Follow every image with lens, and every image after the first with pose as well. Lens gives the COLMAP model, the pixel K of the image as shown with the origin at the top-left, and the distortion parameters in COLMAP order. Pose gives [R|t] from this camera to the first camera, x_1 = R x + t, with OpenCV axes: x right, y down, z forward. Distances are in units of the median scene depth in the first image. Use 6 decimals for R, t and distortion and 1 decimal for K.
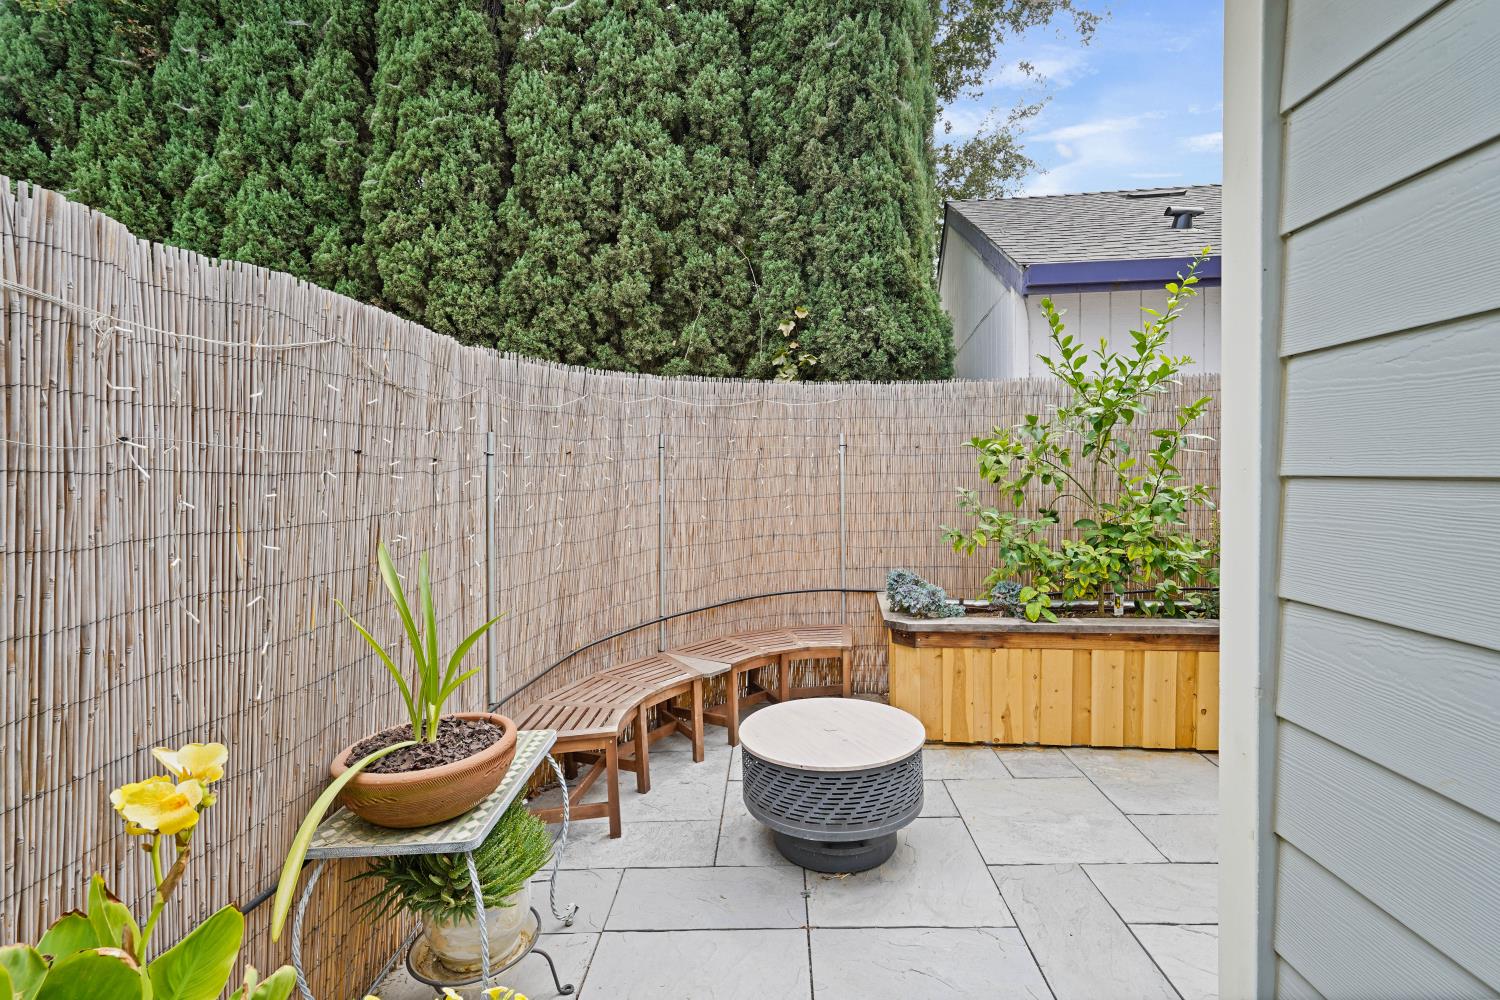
lens RADIAL K [[689.0, 0, 749.1], [0, 689.0, 492.8], [0, 0, 1]] dist [0.000289, 0.000595]
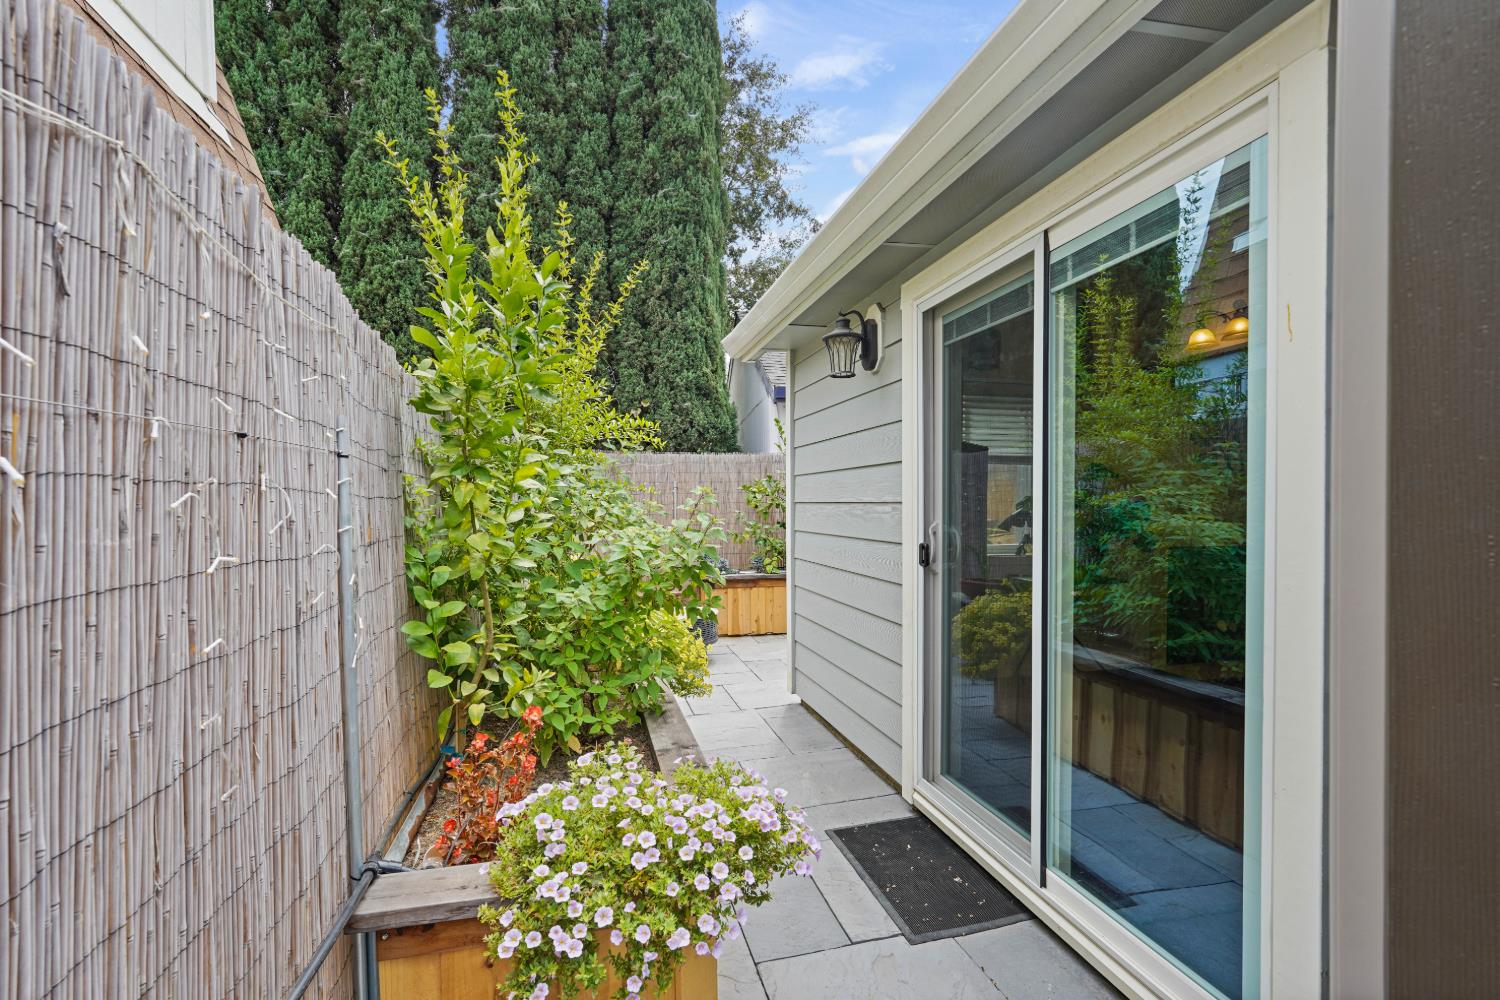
lens RADIAL K [[671.5, 0, 745.7], [0, 671.5, 501.9], [0, 0, 1]] dist [-0.003410, 0.000053]
pose [[0.959864, 0.006586, 0.280390, -0.136205], [0.002811, 0.999448, -0.033100, 0.020801], [-0.280453, 0.032559, 0.959315, -0.558425]]
